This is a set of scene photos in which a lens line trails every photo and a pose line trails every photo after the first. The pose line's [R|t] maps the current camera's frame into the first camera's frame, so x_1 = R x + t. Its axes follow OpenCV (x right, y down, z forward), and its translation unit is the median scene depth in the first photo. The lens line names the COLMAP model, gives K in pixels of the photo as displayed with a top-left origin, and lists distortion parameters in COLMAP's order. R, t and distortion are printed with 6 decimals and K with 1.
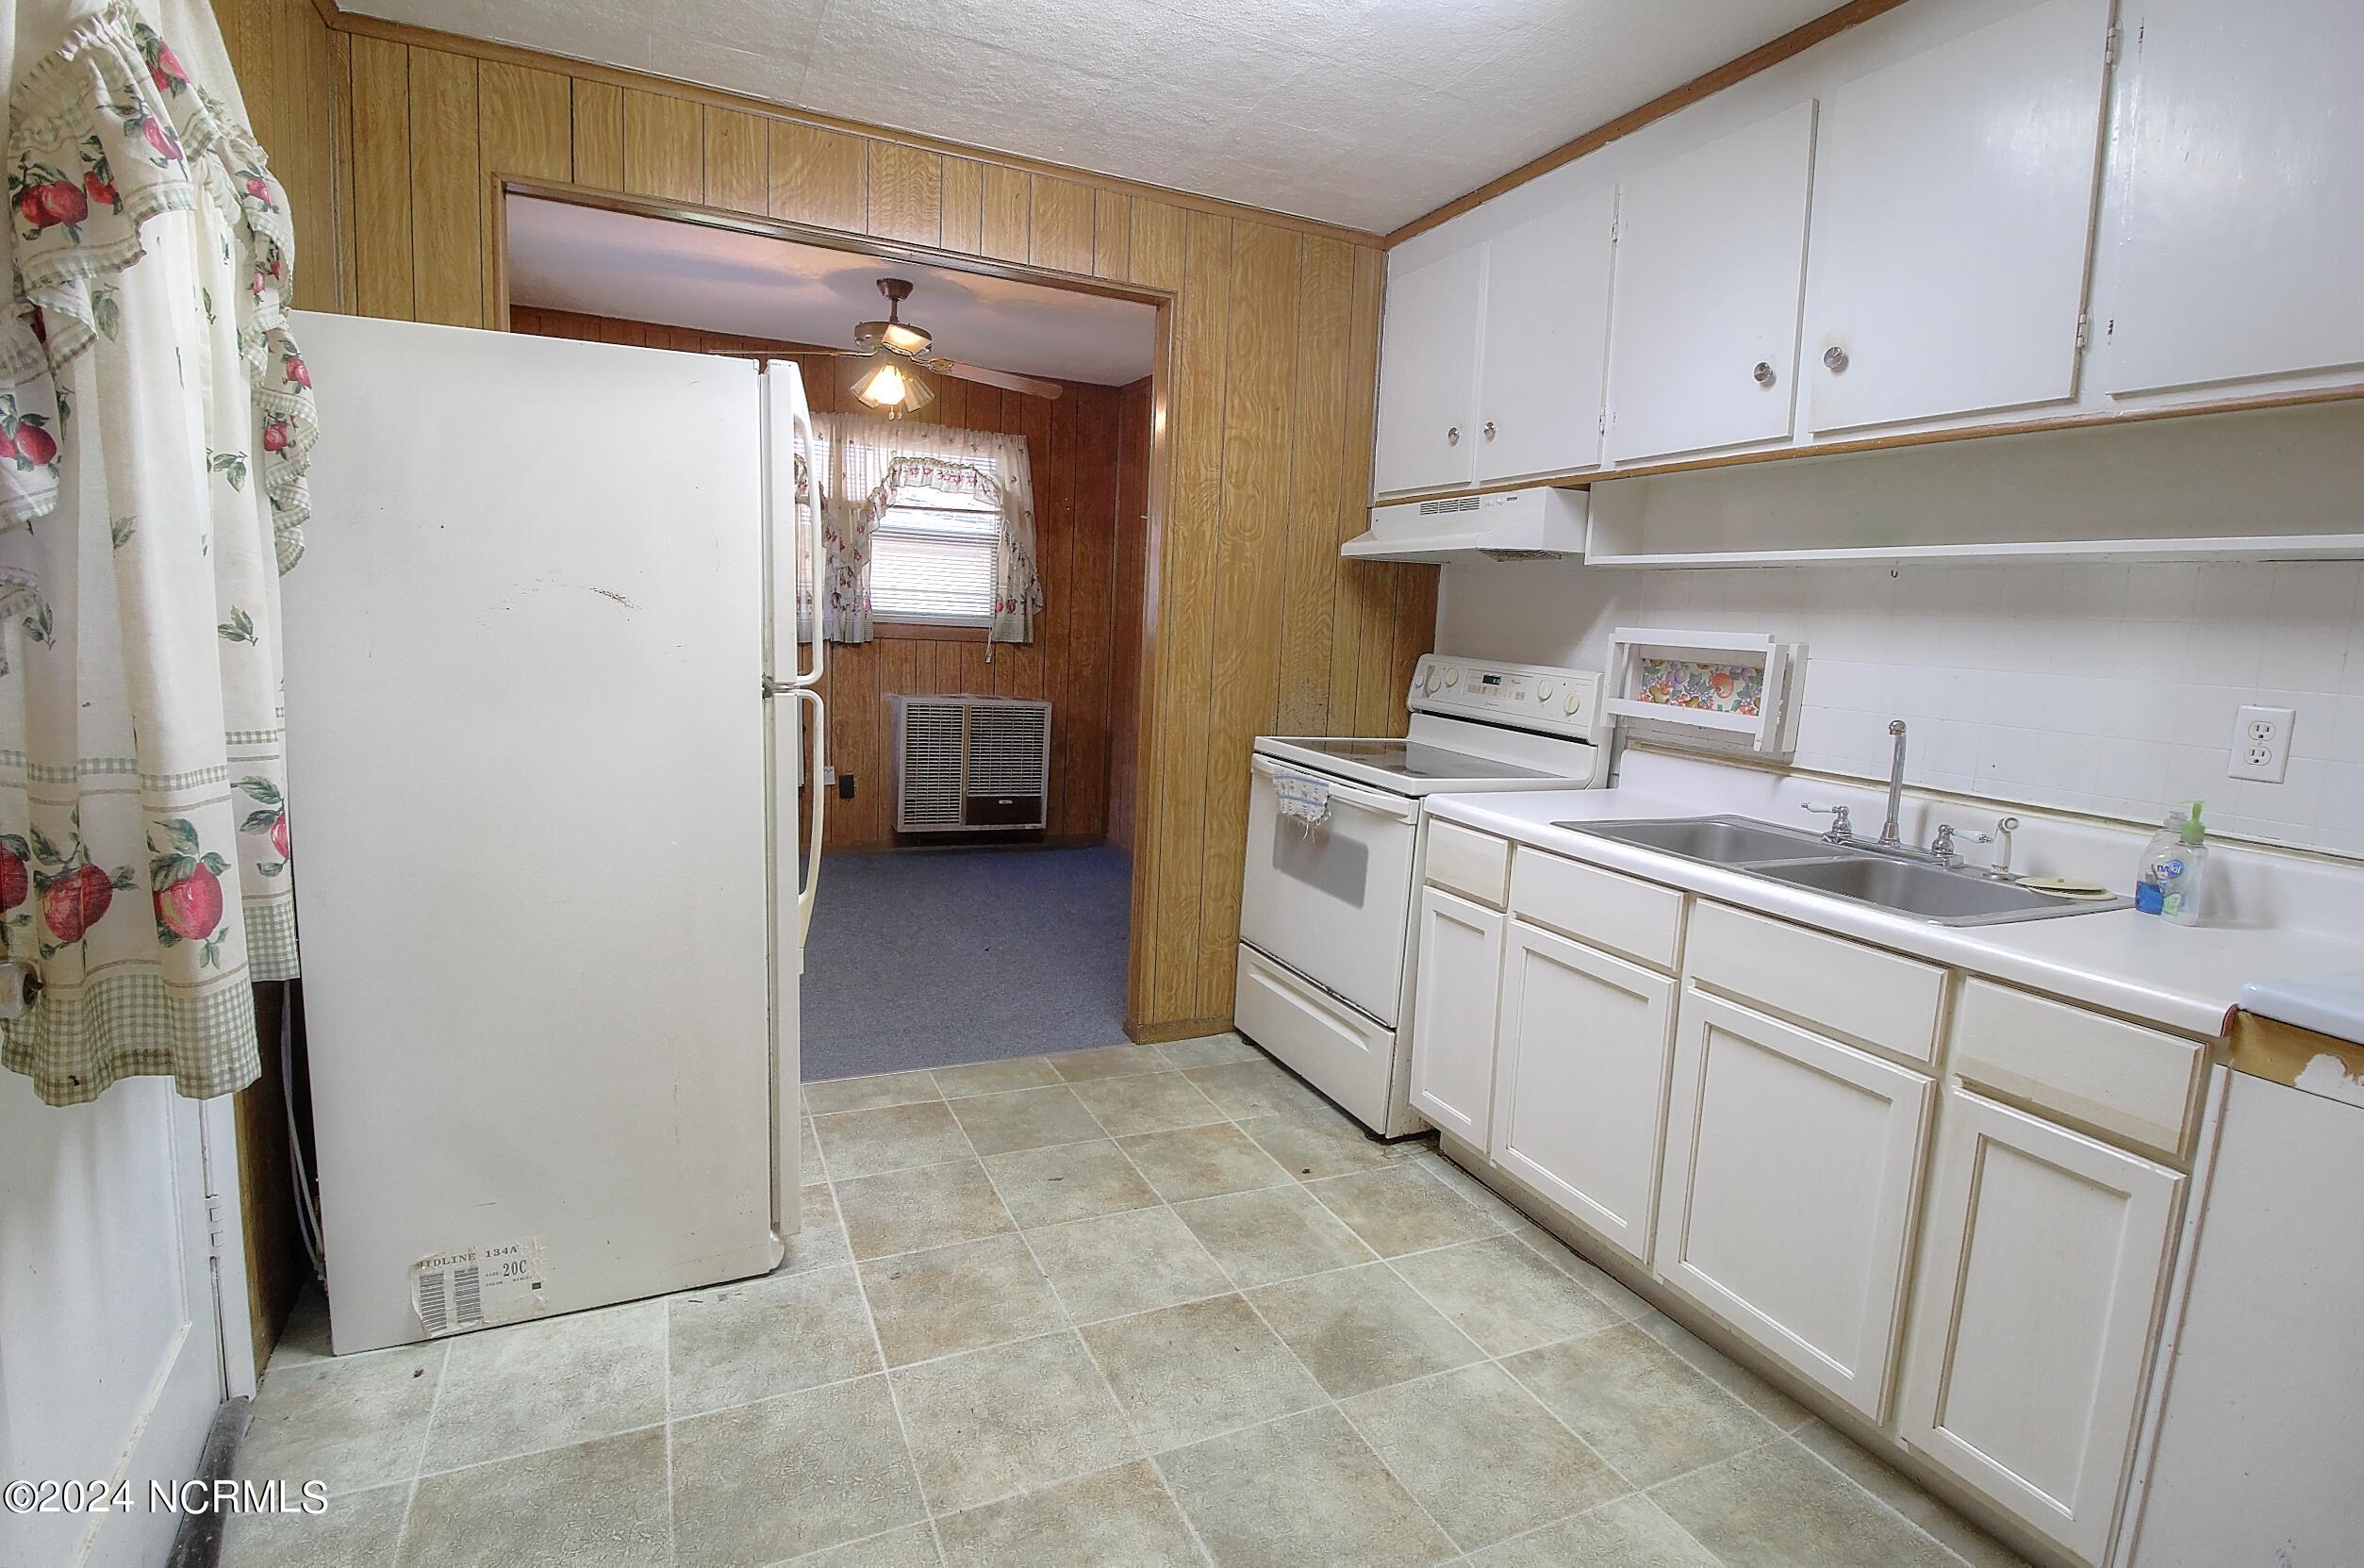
lens RADIAL K [[1149.6, 0, 1177.2], [0, 1149.6, 788.8], [0, 0, 1]] dist [-0.002294, -0.000110]
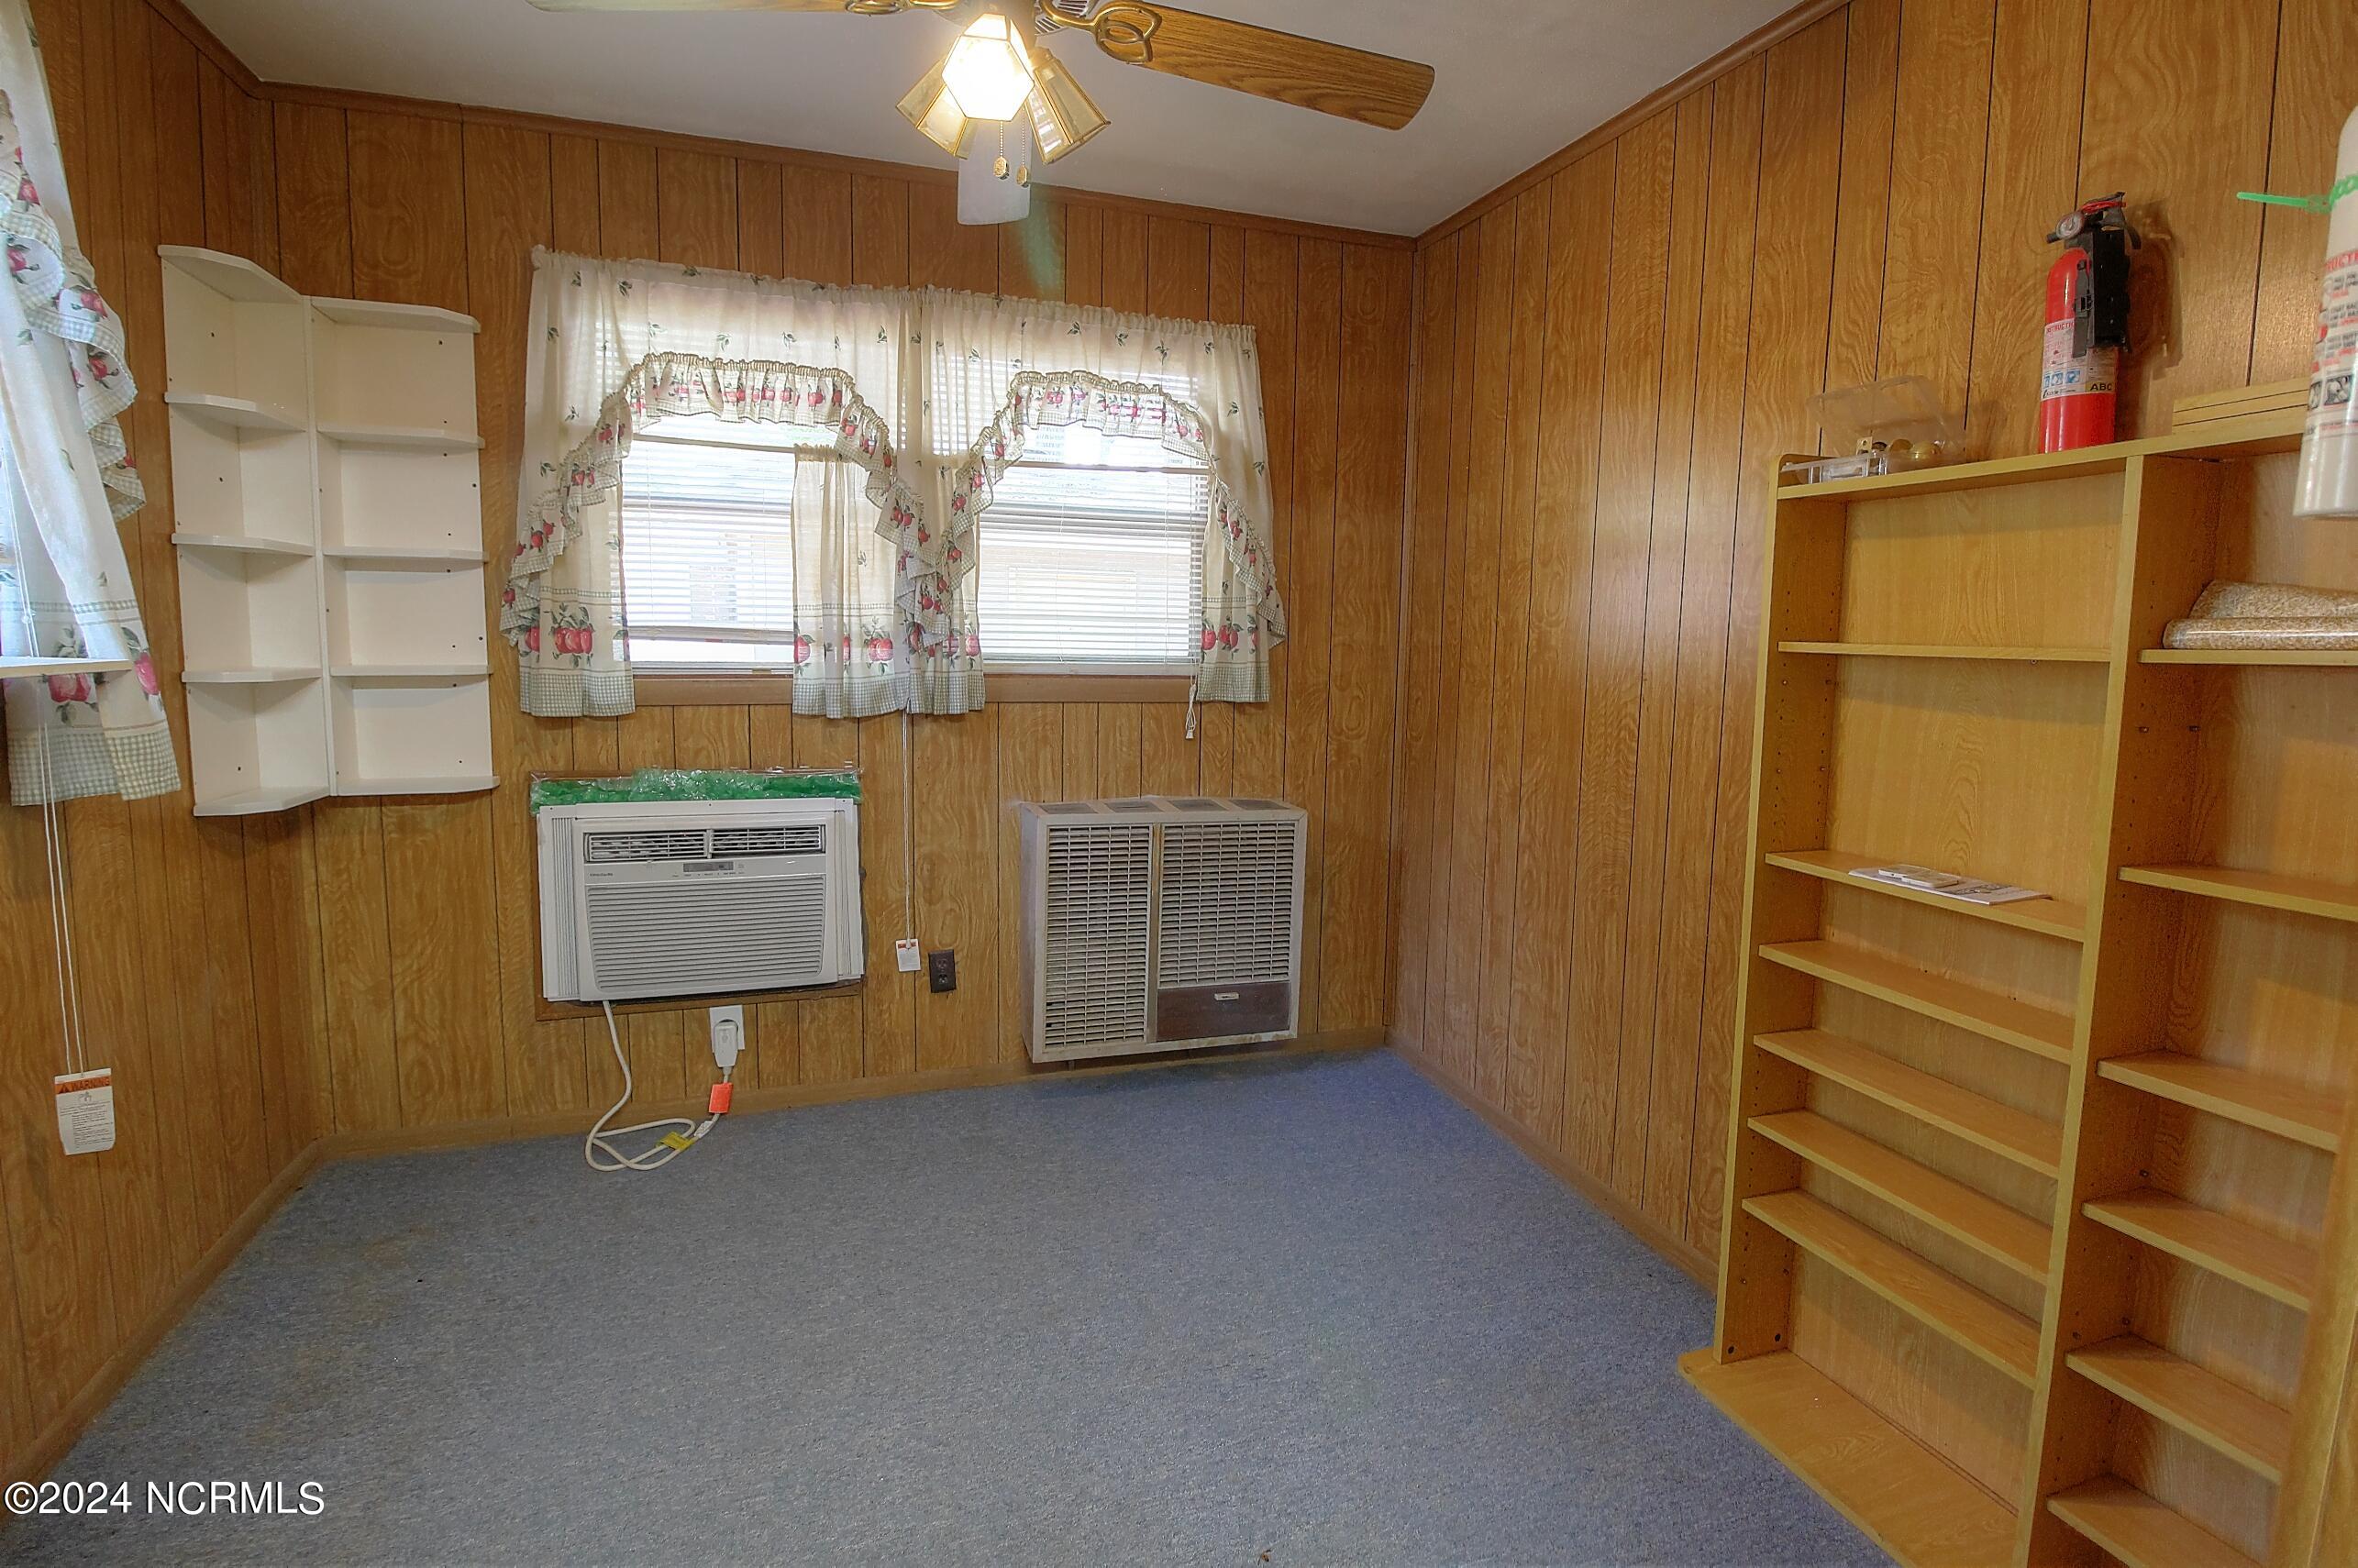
lens RADIAL K [[1146.6, 0, 1181.3], [0, 1146.6, 769.3], [0, 0, 1]] dist [-0.002294, -0.000110]
pose [[0.992291, -0.021852, -0.121990, -0.103985], [0.016175, 0.998748, -0.047339, -0.071388], [0.122871, 0.045000, 0.991402, 0.463212]]
